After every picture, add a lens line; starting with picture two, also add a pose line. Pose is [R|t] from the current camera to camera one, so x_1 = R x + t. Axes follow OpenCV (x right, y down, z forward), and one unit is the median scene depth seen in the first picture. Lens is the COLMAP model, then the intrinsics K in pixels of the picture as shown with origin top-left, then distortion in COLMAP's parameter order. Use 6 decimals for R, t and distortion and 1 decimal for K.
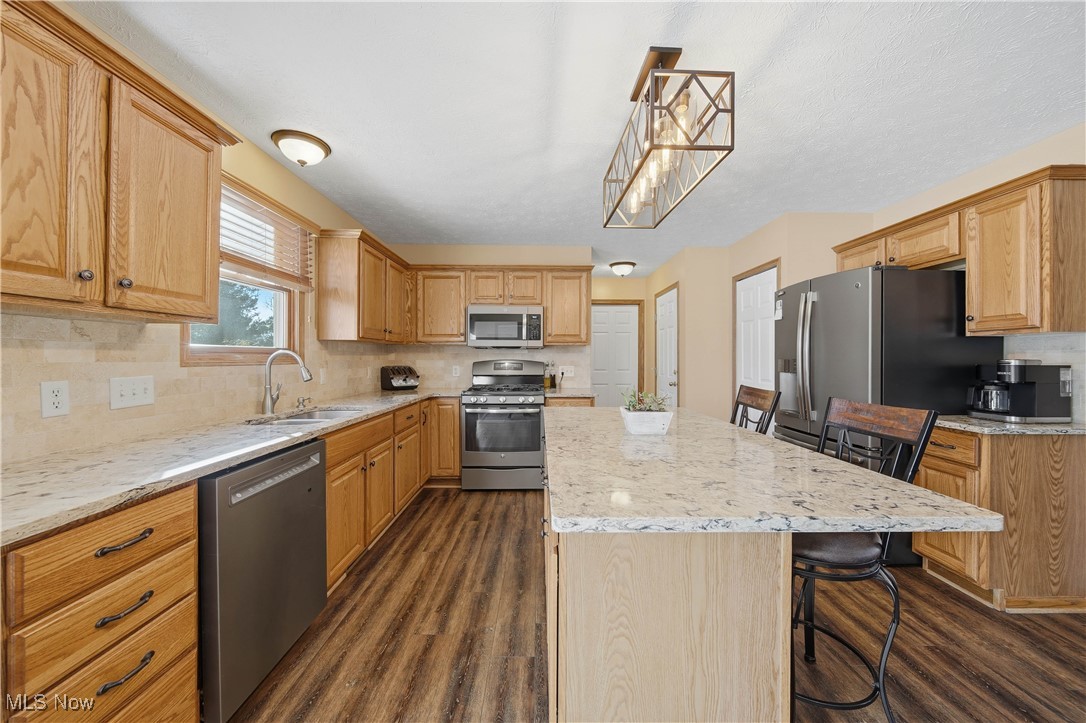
lens RADIAL K [[389.9, 0, 550.2], [0, 389.9, 358.6], [0, 0, 1]] dist [0.000428, -0.000349]
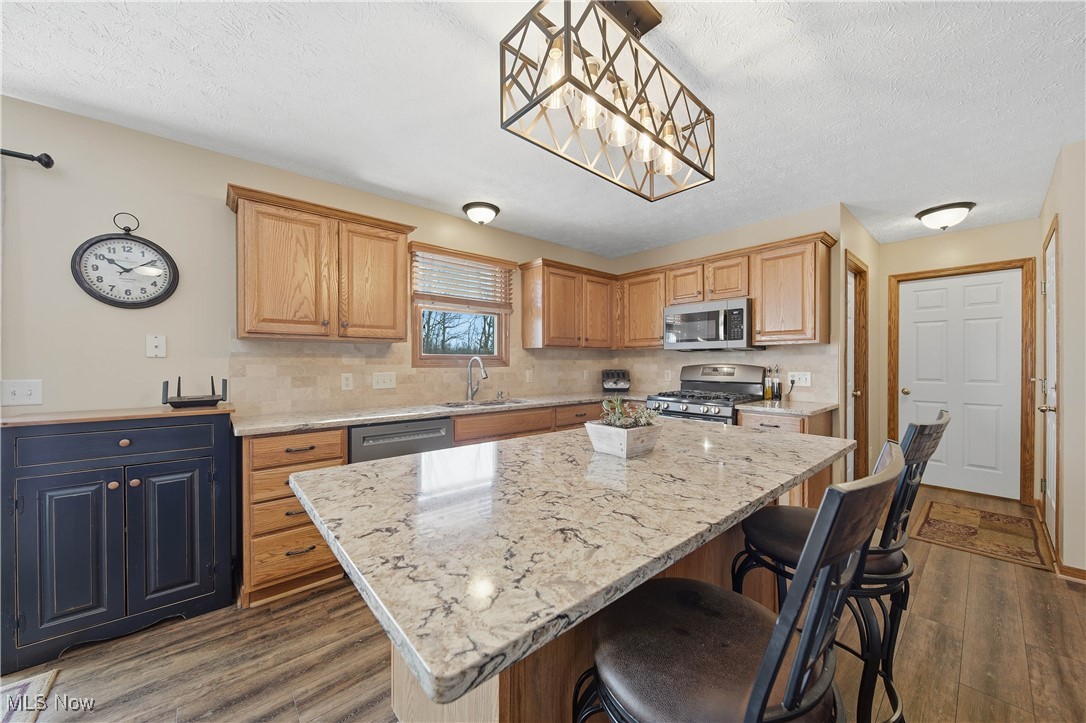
lens RADIAL K [[389.9, 0, 551.0], [0, 389.9, 363.7], [0, 0, 1]] dist [0.000428, -0.000349]
pose [[0.645527, -0.000964, -0.763737, 0.345023], [0.000944, 0.999999, -0.000464, 0.002606], [0.763737, -0.000421, 0.645527, 0.166565]]
